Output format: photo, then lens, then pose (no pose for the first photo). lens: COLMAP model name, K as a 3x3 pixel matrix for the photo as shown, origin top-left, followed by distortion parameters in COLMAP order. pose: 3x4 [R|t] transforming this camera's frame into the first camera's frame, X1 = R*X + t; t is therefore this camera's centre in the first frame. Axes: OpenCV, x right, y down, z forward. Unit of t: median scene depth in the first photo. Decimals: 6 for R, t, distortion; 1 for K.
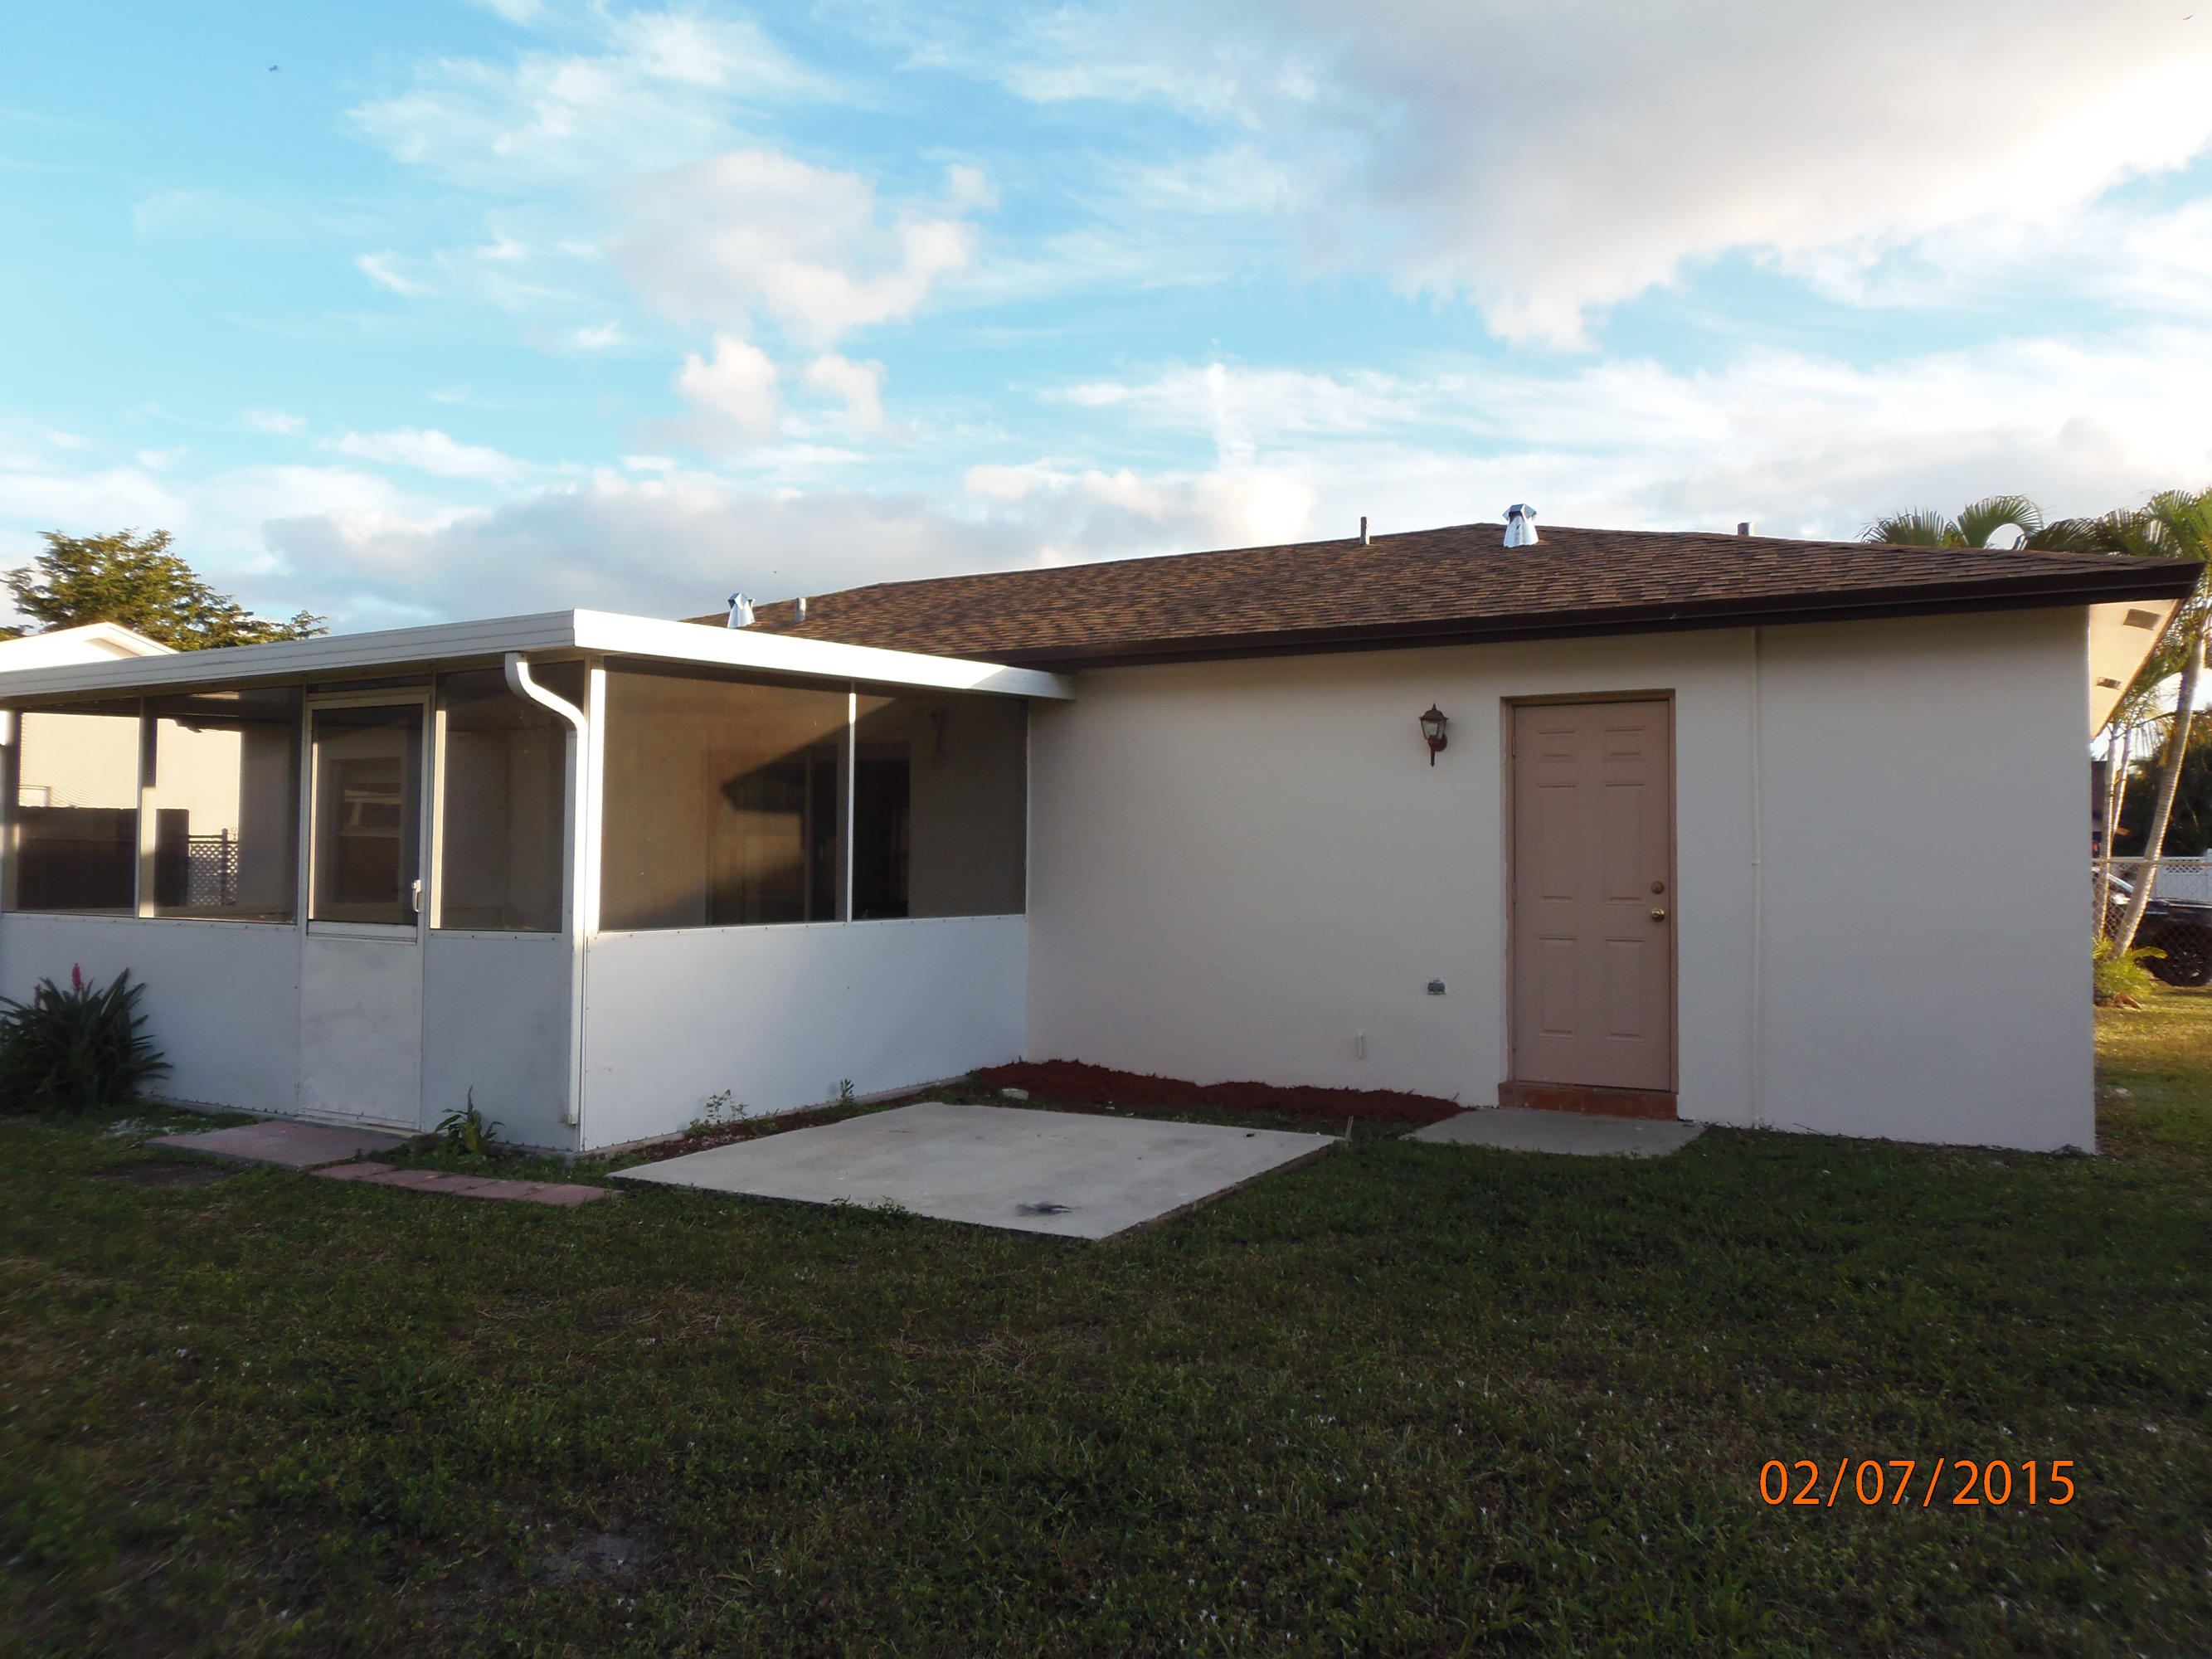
lens RADIAL K [[1610.3, 0, 1117.1], [0, 1610.3, 825.9], [0, 0, 1]] dist [-0.009125, -0.006477]
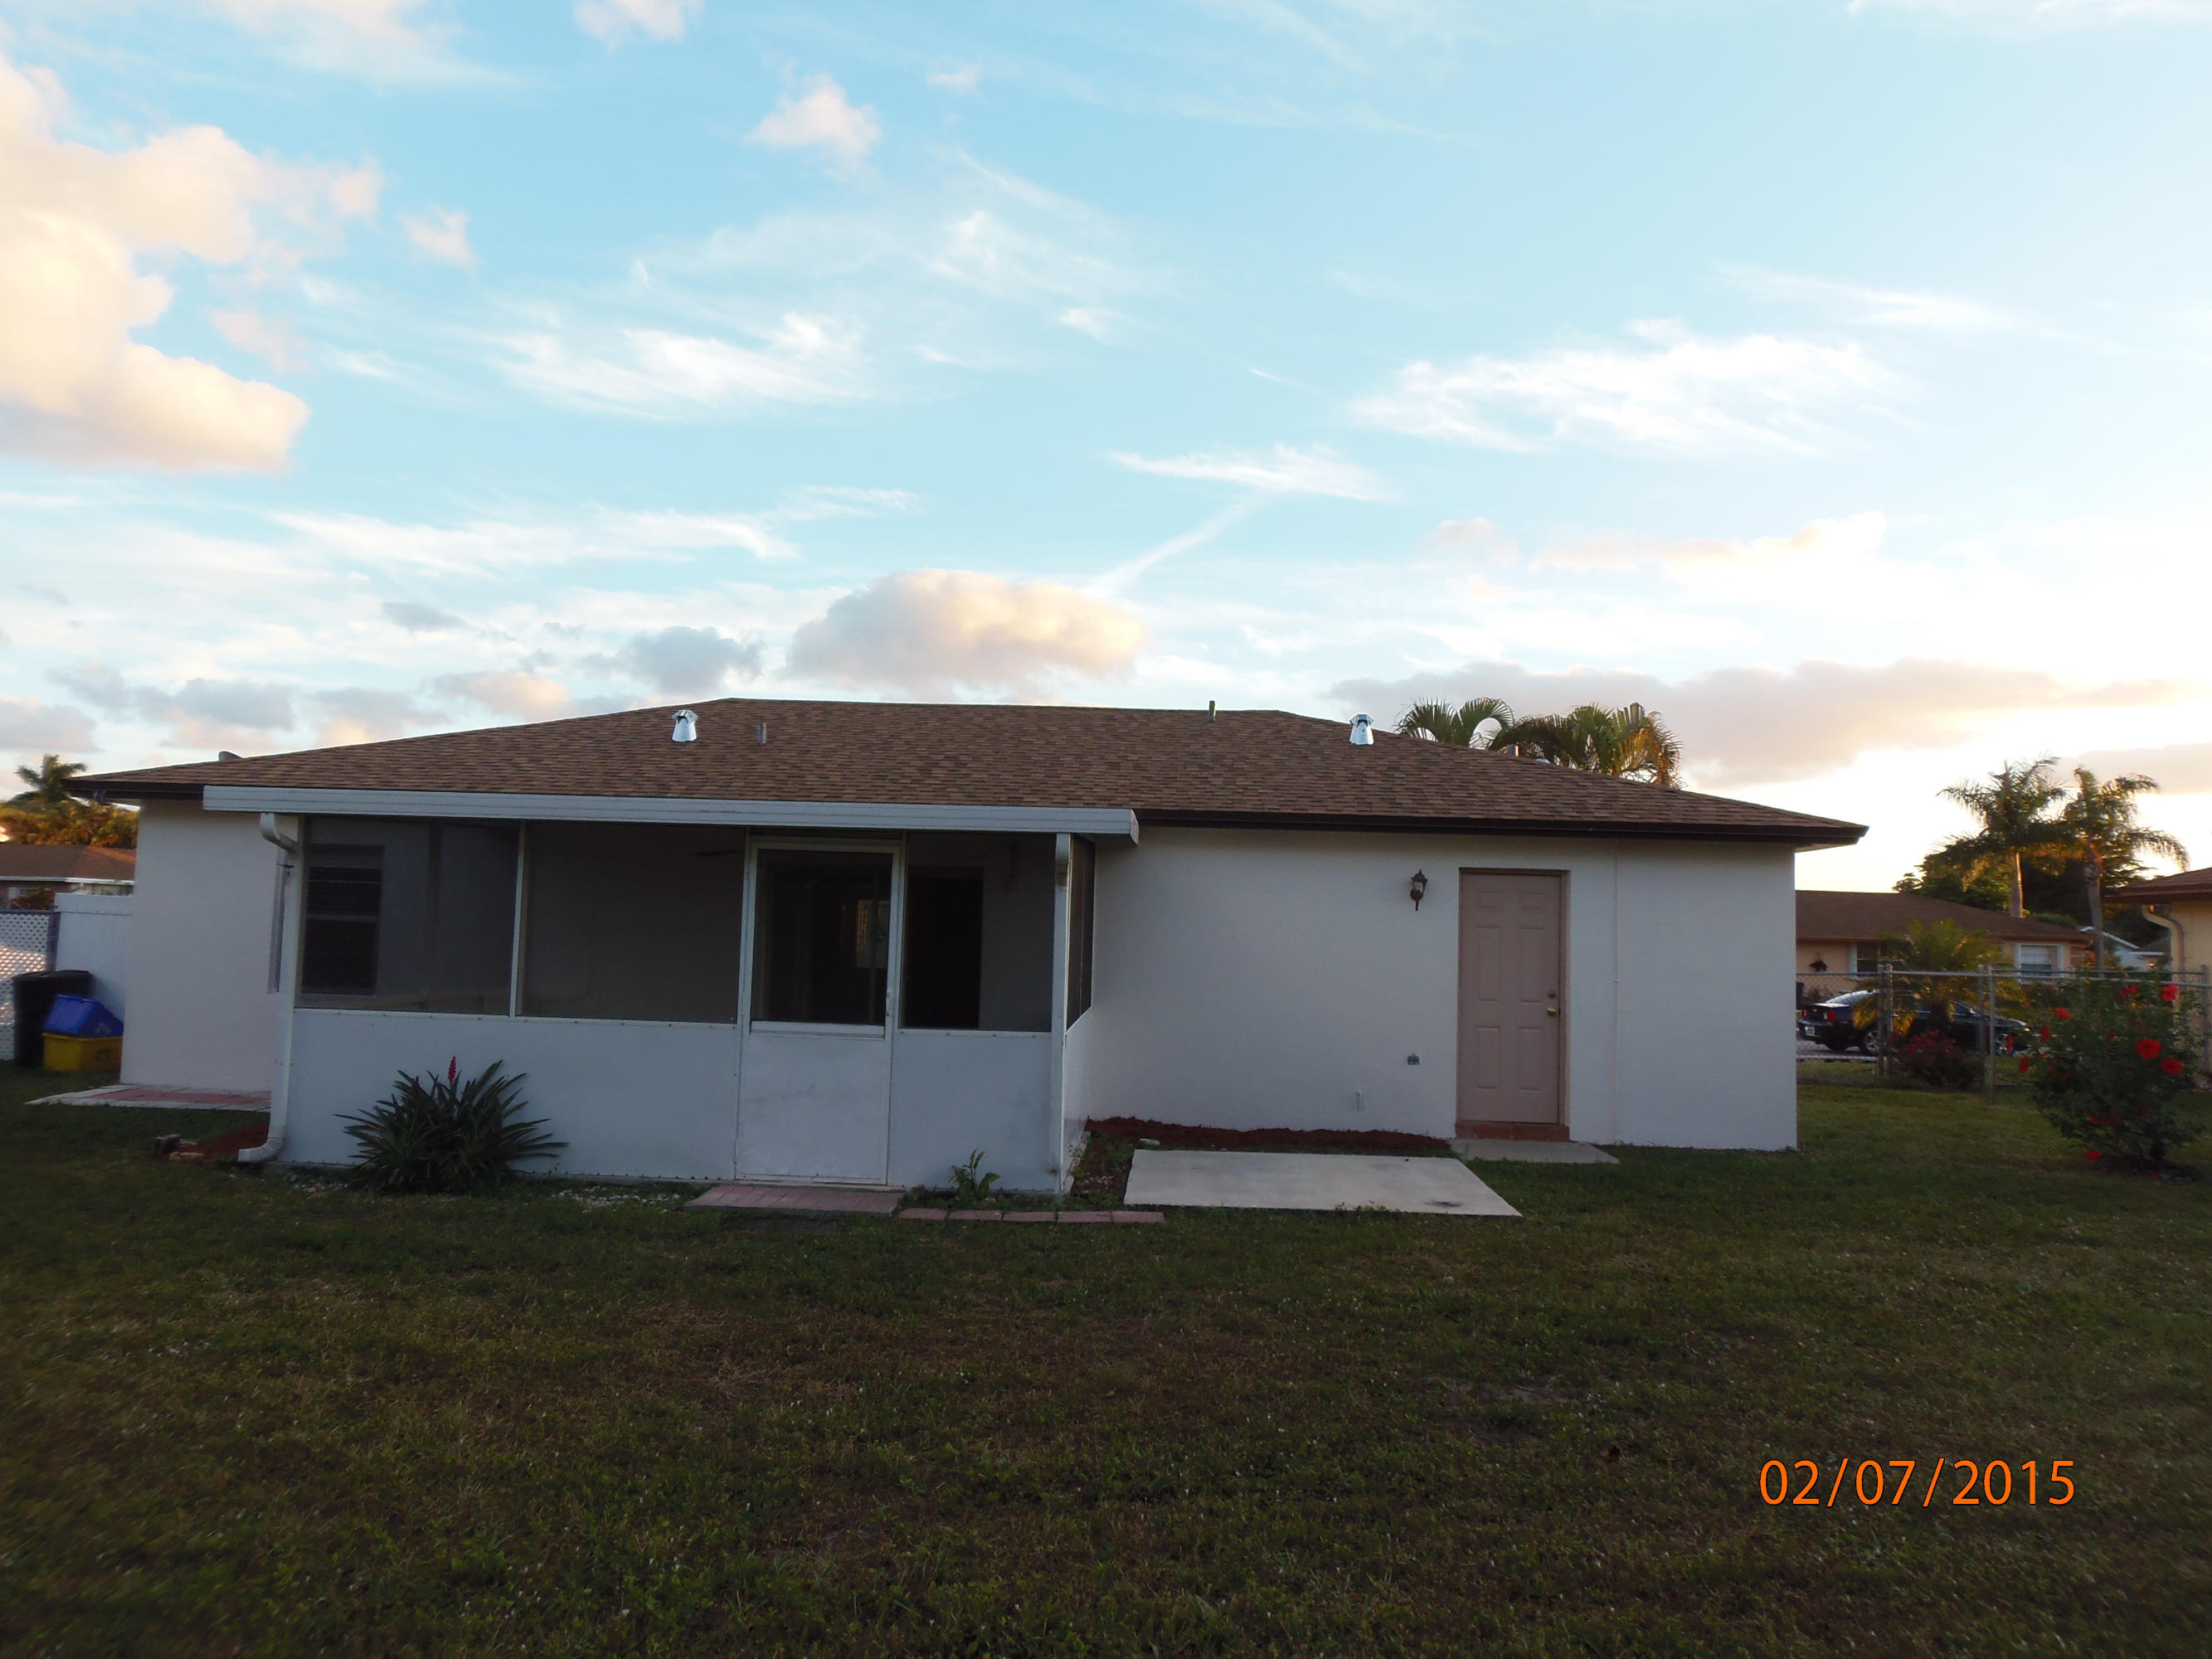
lens RADIAL K [[1610.3, 0, 1117.1], [0, 1610.3, 825.9], [0, 0, 1]] dist [-0.009125, -0.006477]
pose [[0.886817, 0.052184, 0.459164, -0.762254], [-0.037330, 0.998446, -0.041375, -0.044758], [-0.460610, 0.019552, 0.887387, -0.205987]]
